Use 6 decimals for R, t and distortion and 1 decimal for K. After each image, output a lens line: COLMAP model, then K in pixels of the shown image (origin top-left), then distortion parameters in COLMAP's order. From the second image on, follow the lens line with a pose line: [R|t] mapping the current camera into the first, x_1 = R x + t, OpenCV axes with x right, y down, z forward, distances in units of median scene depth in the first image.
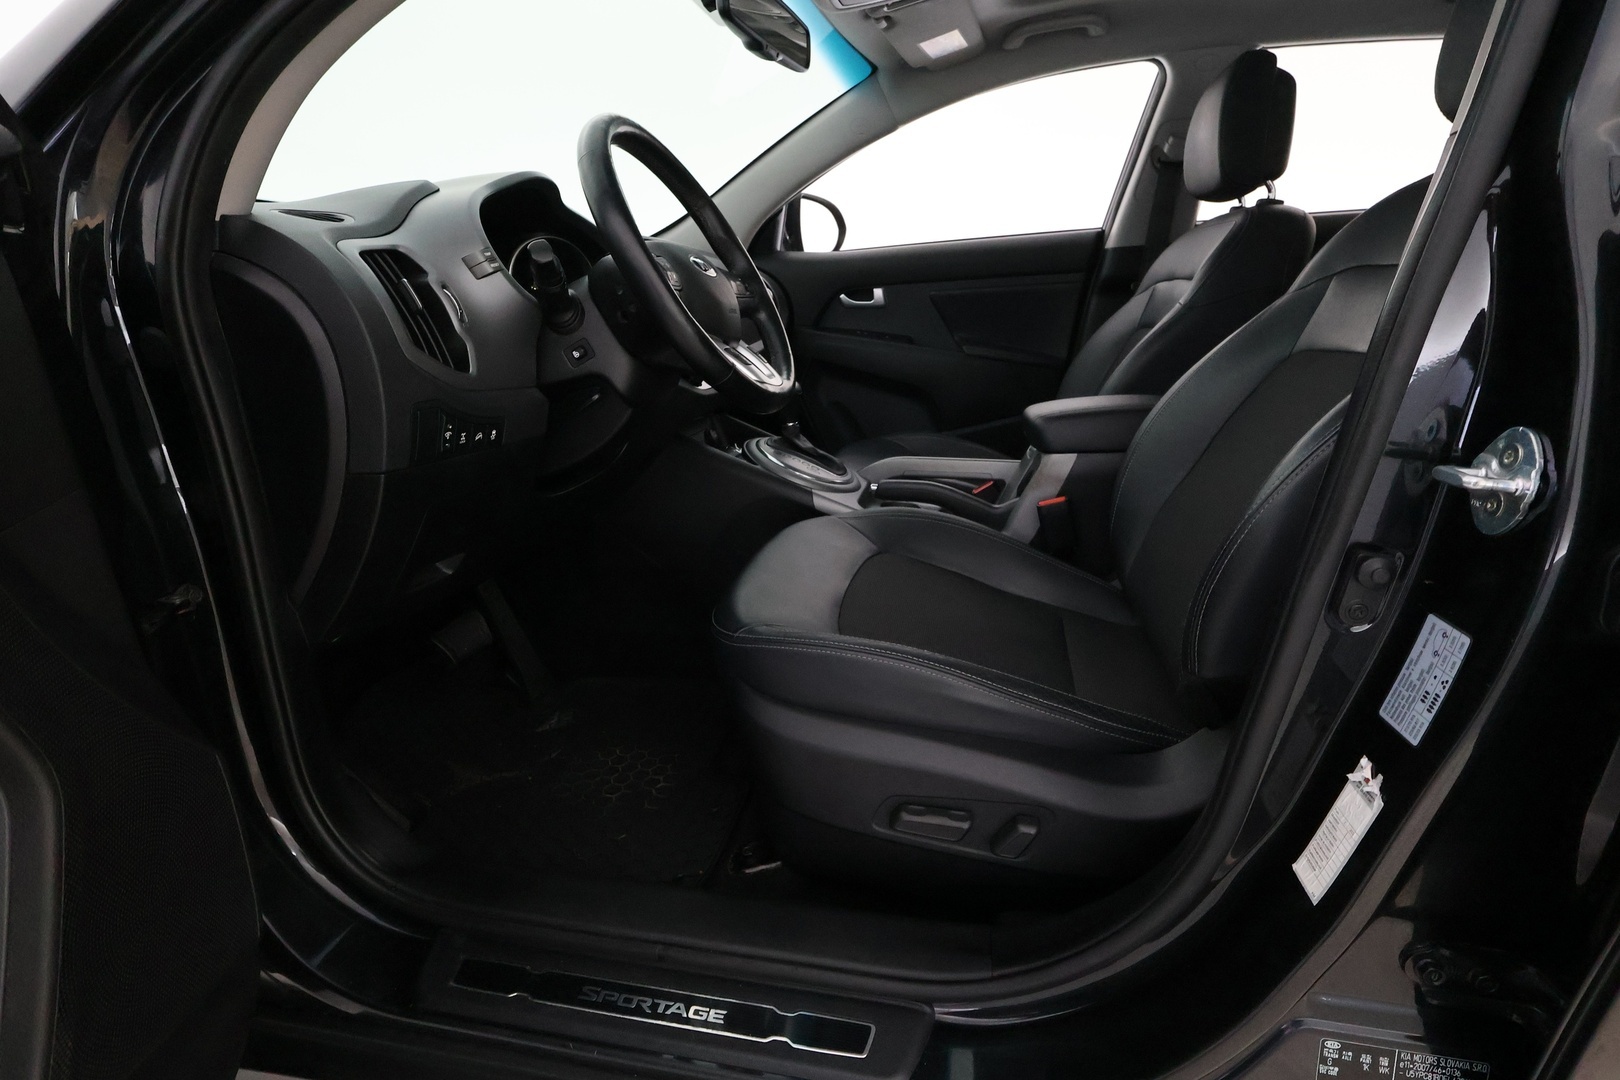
lens RADIAL K [[777.4, 0, 810.0], [0, 777.4, 540.0], [0, 0, 1]] dist [-0.002281, -0.000630]
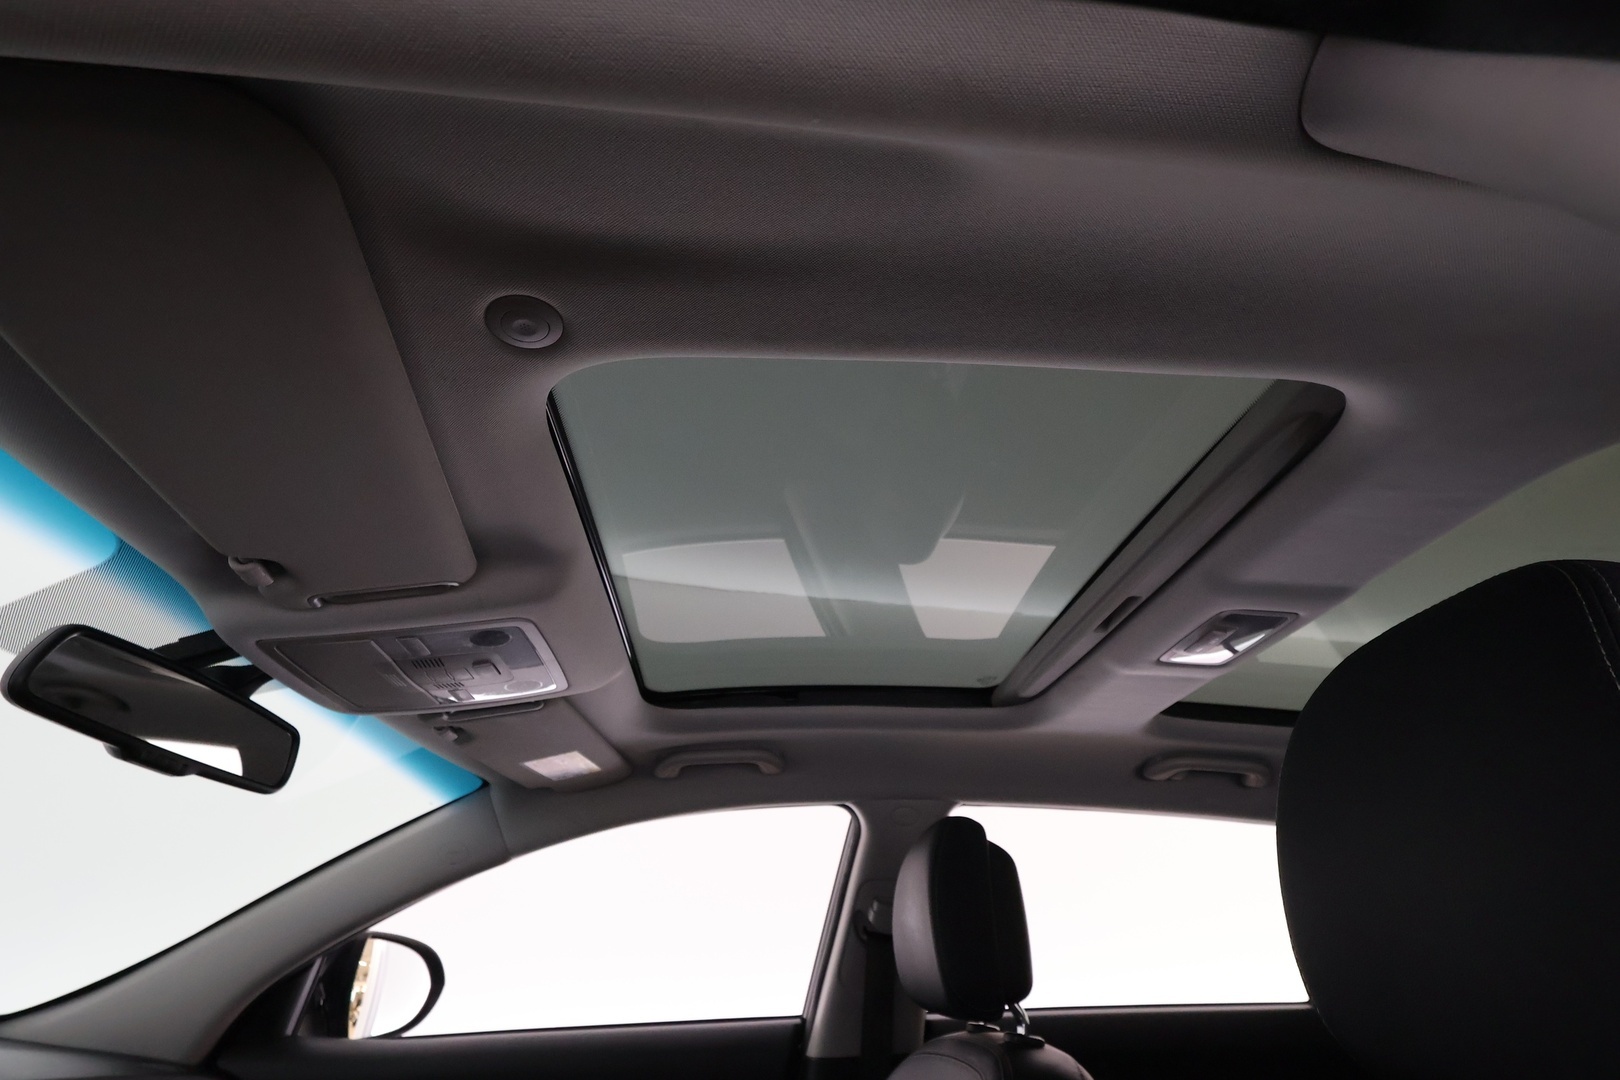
lens RADIAL K [[777.4, 0, 810.0], [0, 777.4, 540.0], [0, 0, 1]] dist [-0.002281, -0.000630]
pose [[0.956372, 0.167706, 0.239224, 0.164859], [0.059326, 0.690290, -0.721096, -0.220850], [-0.286066, 0.703828, 0.650225, 0.280654]]
